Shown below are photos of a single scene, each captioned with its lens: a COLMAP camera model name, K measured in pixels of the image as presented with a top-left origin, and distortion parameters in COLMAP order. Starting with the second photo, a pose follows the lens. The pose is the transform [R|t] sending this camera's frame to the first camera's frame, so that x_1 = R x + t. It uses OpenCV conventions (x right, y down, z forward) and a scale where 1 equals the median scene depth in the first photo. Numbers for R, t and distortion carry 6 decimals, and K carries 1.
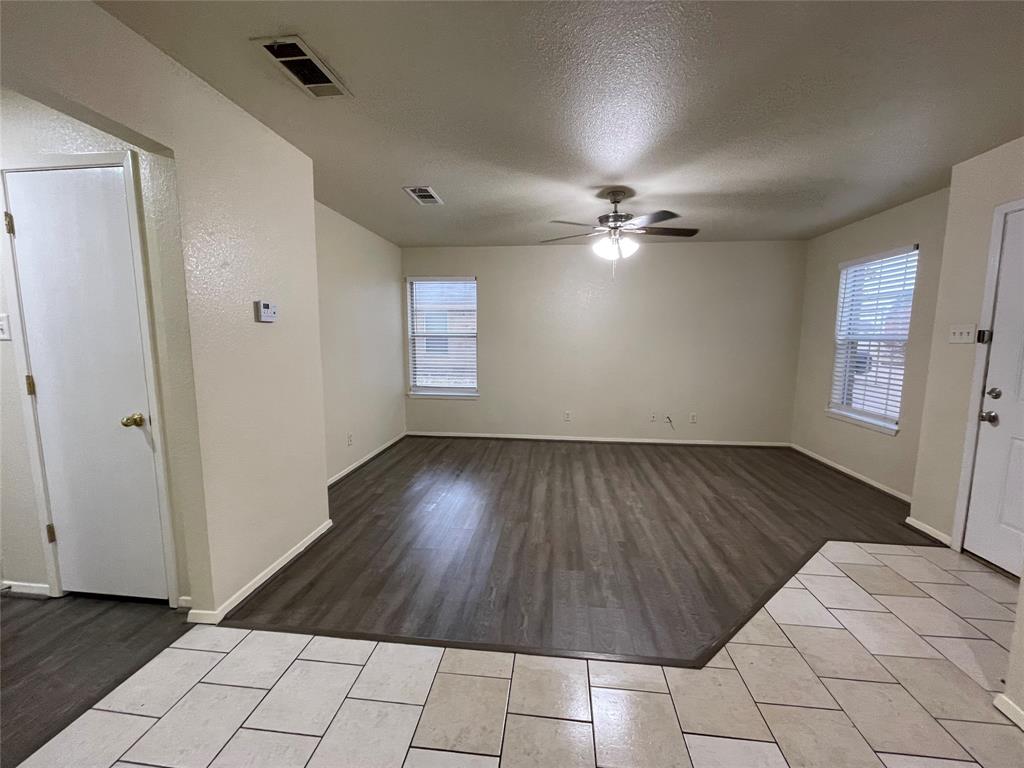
lens RADIAL K [[412.9, 0, 511.7], [0, 412.9, 382.8], [0, 0, 1]] dist [-0.002496, 0.001864]
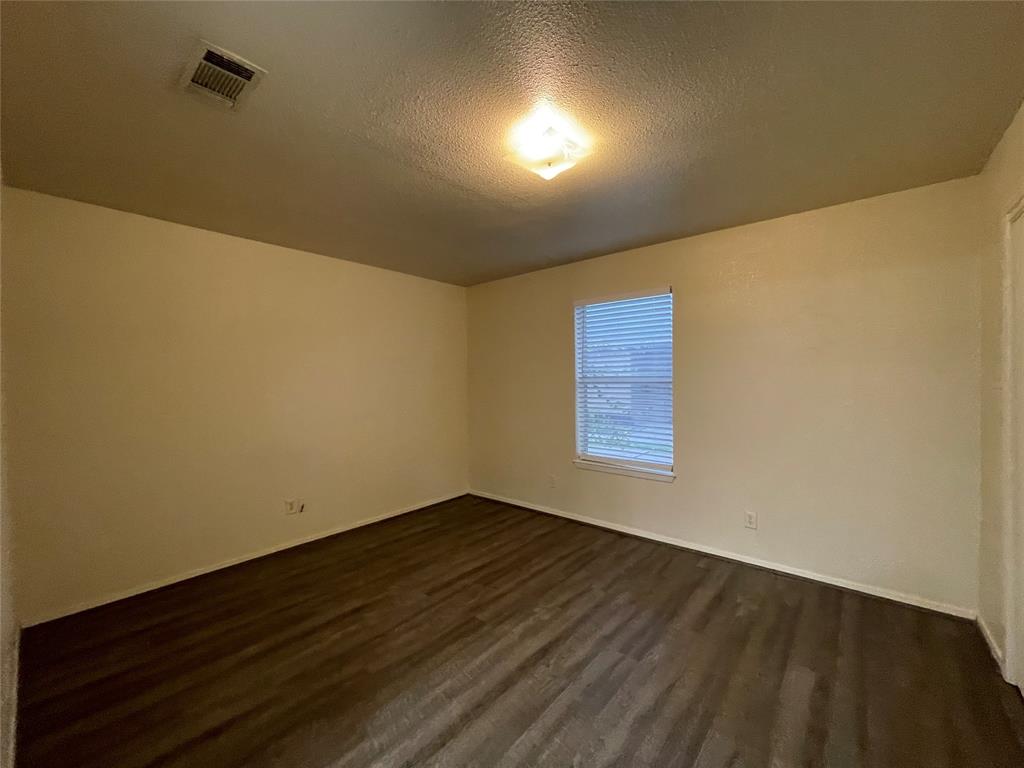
lens RADIAL K [[412.9, 0, 508.5], [0, 412.9, 384.1], [0, 0, 1]] dist [-0.002496, 0.001864]
pose [[0.547241, -0.022107, 0.836683, -0.076178], [0.107143, 0.993277, -0.043833, -0.101072], [-0.830089, 0.113632, 0.545930, 0.807539]]
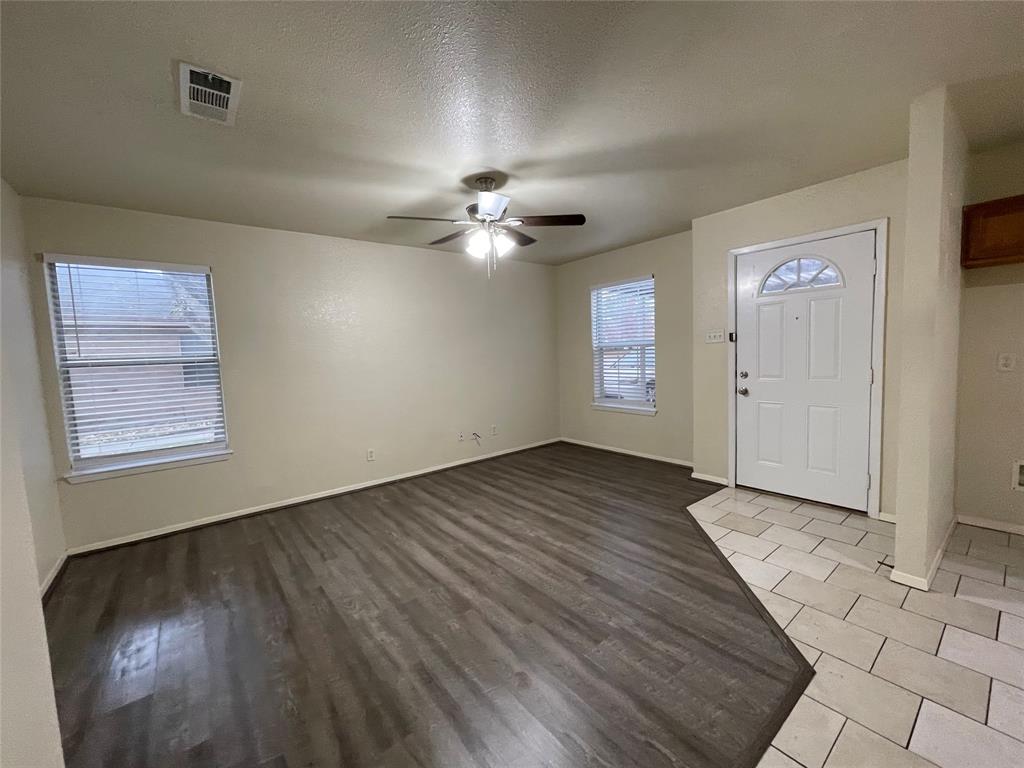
lens RADIAL K [[412.9, 0, 512.2], [0, 412.9, 384.1], [0, 0, 1]] dist [-0.002496, 0.001864]
pose [[0.710929, -0.089454, 0.697551, -0.336710], [0.123421, 0.992353, 0.001472, -0.033741], [-0.692349, 0.085046, 0.716534, 0.373922]]
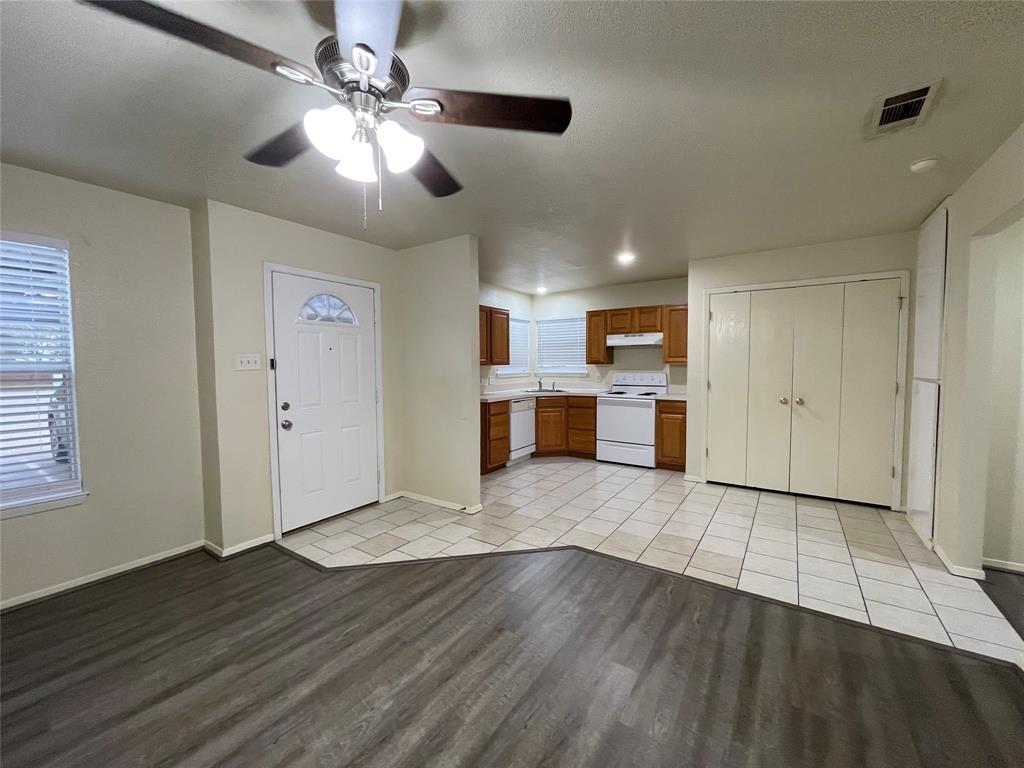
lens RADIAL K [[412.9, 0, 511.3], [0, 412.9, 384.0], [0, 0, 1]] dist [-0.002496, 0.001864]
pose [[-0.882859, -0.023565, 0.469047, -0.068154], [0.055866, 0.986379, 0.154710, -0.152714], [-0.466304, 0.162791, -0.869517, 1.309702]]
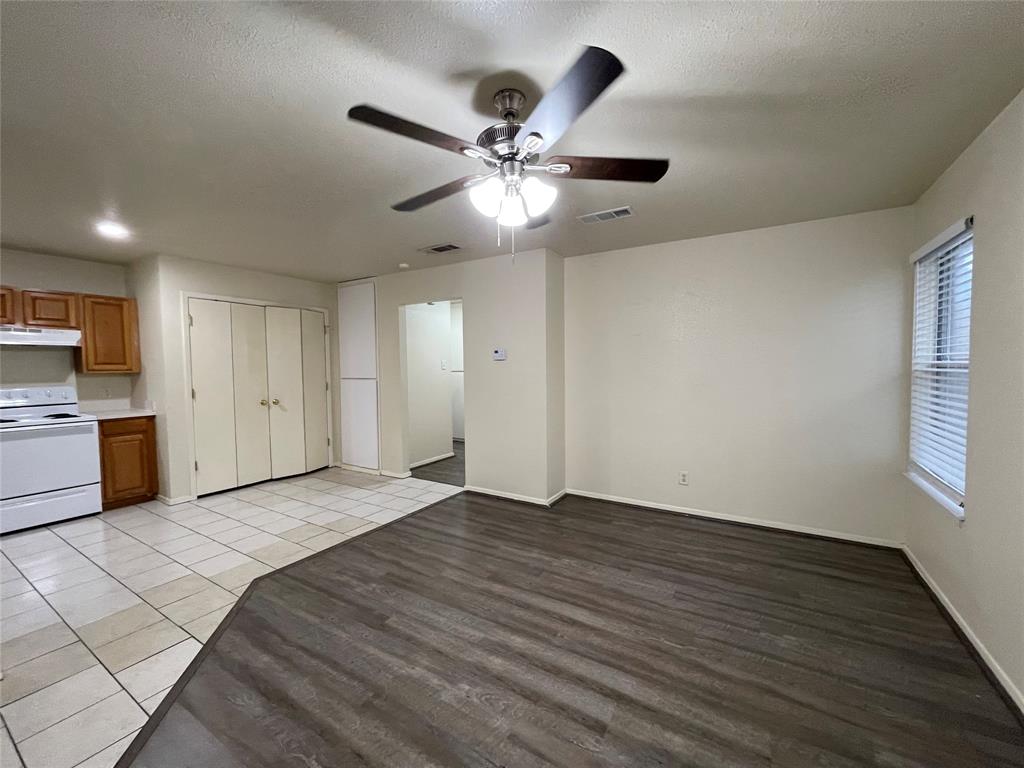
lens RADIAL K [[412.9, 0, 511.3], [0, 412.9, 384.2], [0, 0, 1]] dist [-0.002496, 0.001864]
pose [[-0.425205, 0.040984, -0.904169, 0.724246], [-0.096474, 0.991231, 0.090300, -0.143009], [0.899941, 0.125625, -0.417523, 1.237975]]
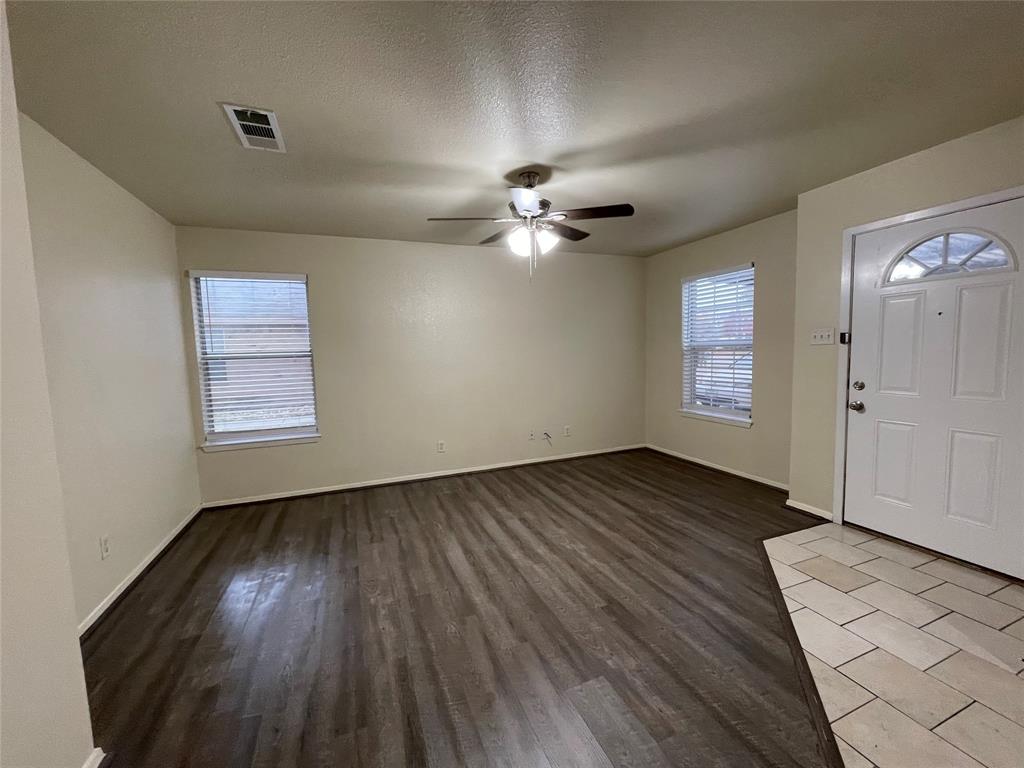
lens RADIAL K [[412.9, 0, 512.5], [0, 412.9, 383.2], [0, 0, 1]] dist [-0.002496, 0.001864]
pose [[0.883090, -0.067008, 0.464393, -0.184671], [0.085047, 0.996215, -0.017981, -0.032231], [-0.461431, 0.055374, 0.885446, 0.298631]]
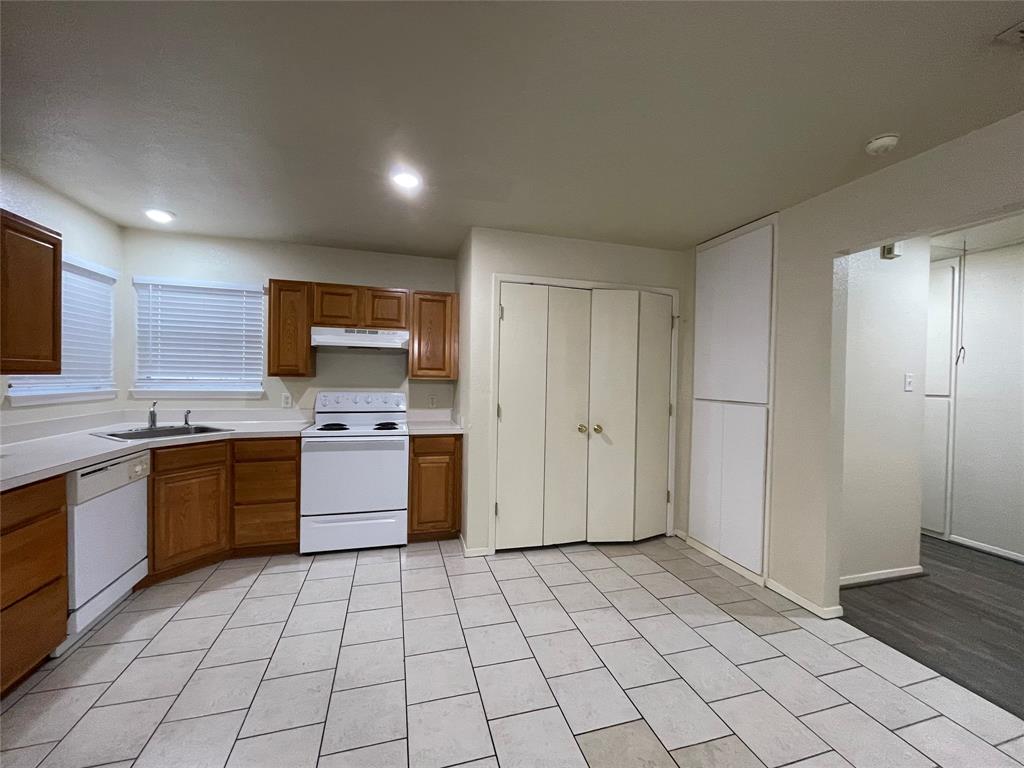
lens RADIAL K [[412.9, 0, 511.7], [0, 412.9, 384.1], [0, 0, 1]] dist [-0.002496, 0.001864]
pose [[-0.924499, -0.016936, -0.380807, 0.326266], [-0.067720, 0.990418, 0.120357, -0.080068], [0.375120, 0.137058, -0.916788, 0.695126]]
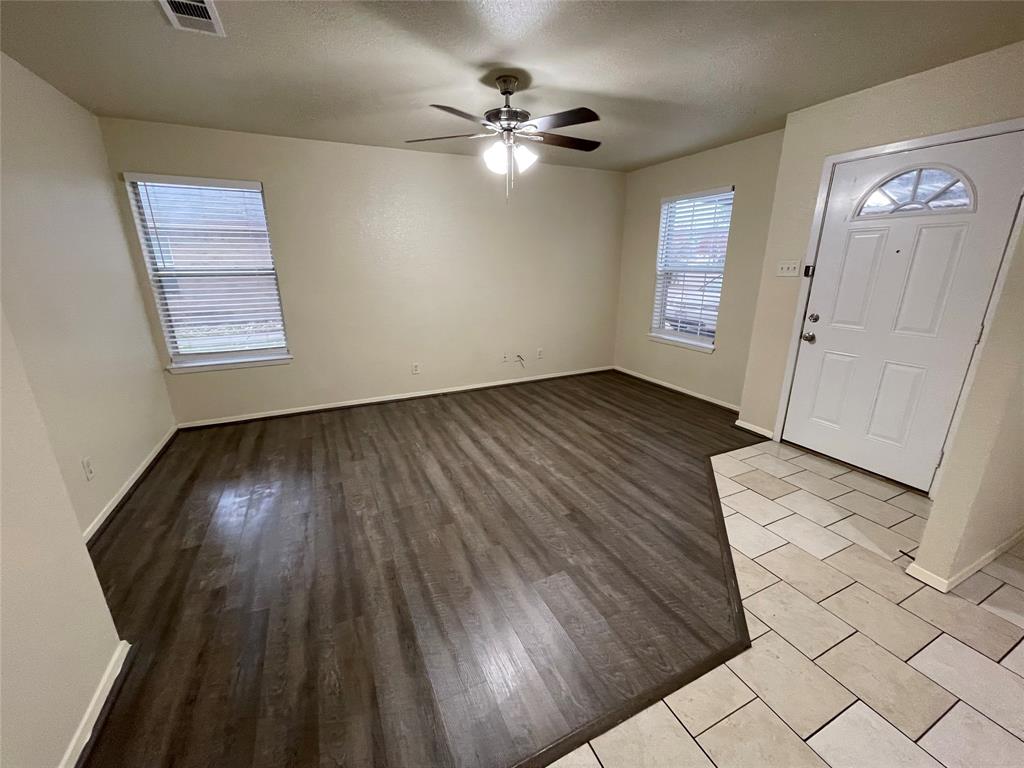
lens RADIAL K [[412.9, 0, 512.8], [0, 412.9, 383.2], [0, 0, 1]] dist [-0.002496, 0.001864]
pose [[0.851723, -0.155725, 0.500318, -0.195682], [0.067966, 0.979585, 0.189195, -0.057789], [-0.519566, -0.127137, 0.844918, 0.283579]]
